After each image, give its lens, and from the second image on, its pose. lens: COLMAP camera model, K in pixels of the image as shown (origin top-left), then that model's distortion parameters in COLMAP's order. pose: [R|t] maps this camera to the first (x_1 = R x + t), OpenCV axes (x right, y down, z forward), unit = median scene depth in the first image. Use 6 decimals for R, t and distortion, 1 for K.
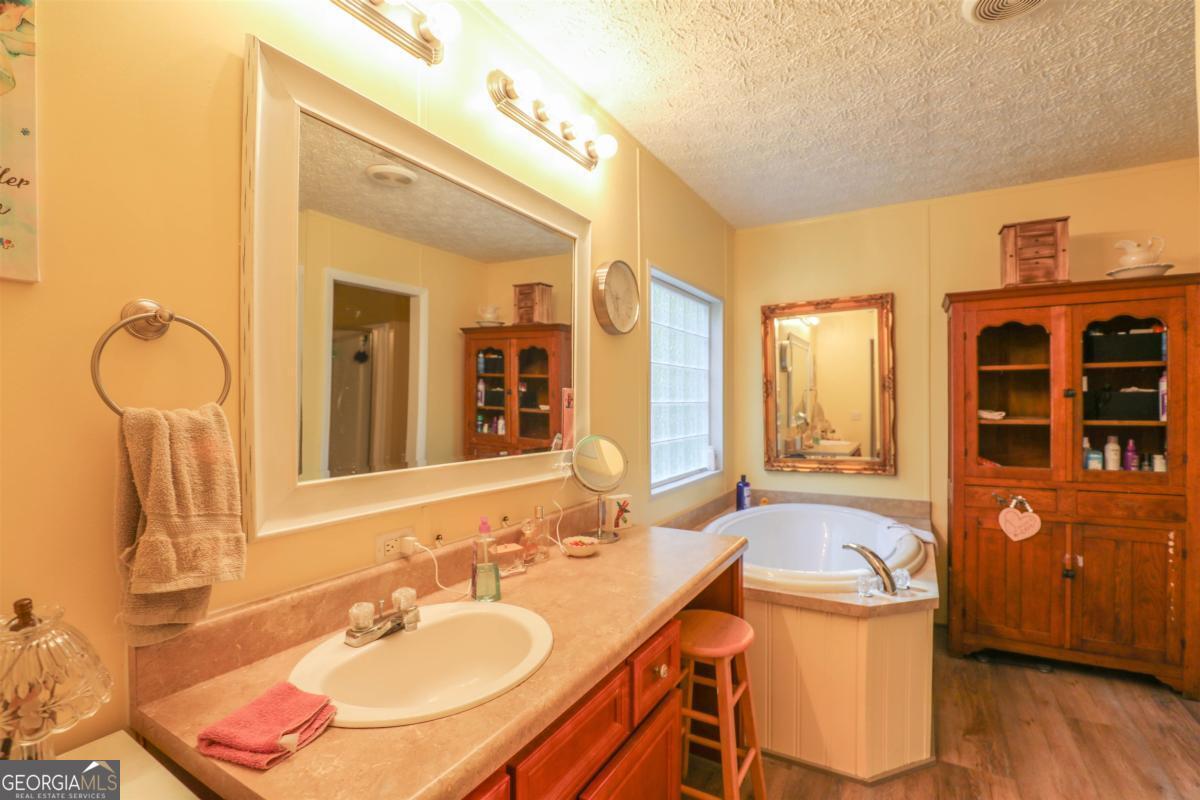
lens RADIAL K [[561.2, 0, 592.8], [0, 561.2, 400.7], [0, 0, 1]] dist [-0.041315, 0.008911]
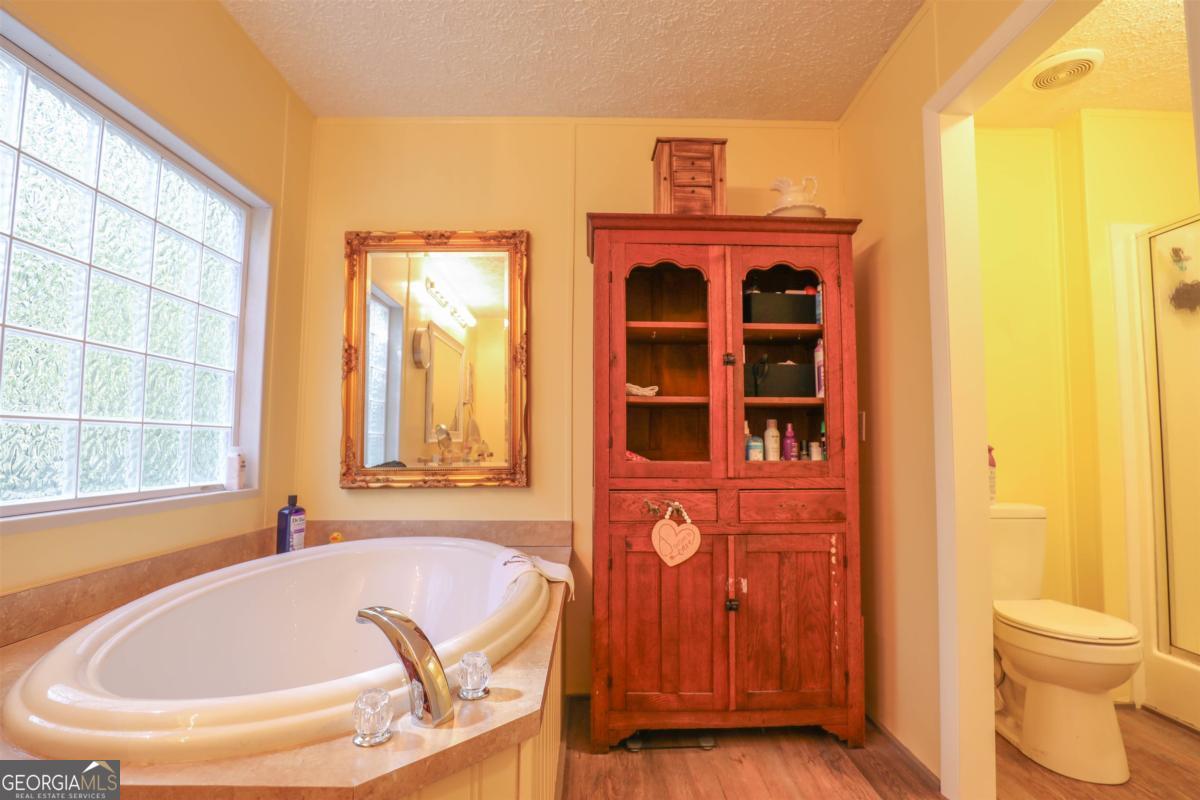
lens RADIAL K [[561.2, 0, 601.8], [0, 561.2, 403.6], [0, 0, 1]] dist [-0.041315, 0.008911]
pose [[0.856008, 0.045777, 0.514932, 0.315201], [-0.006538, 0.996951, -0.077758, 0.103721], [-0.516921, 0.063195, 0.853697, 0.420317]]
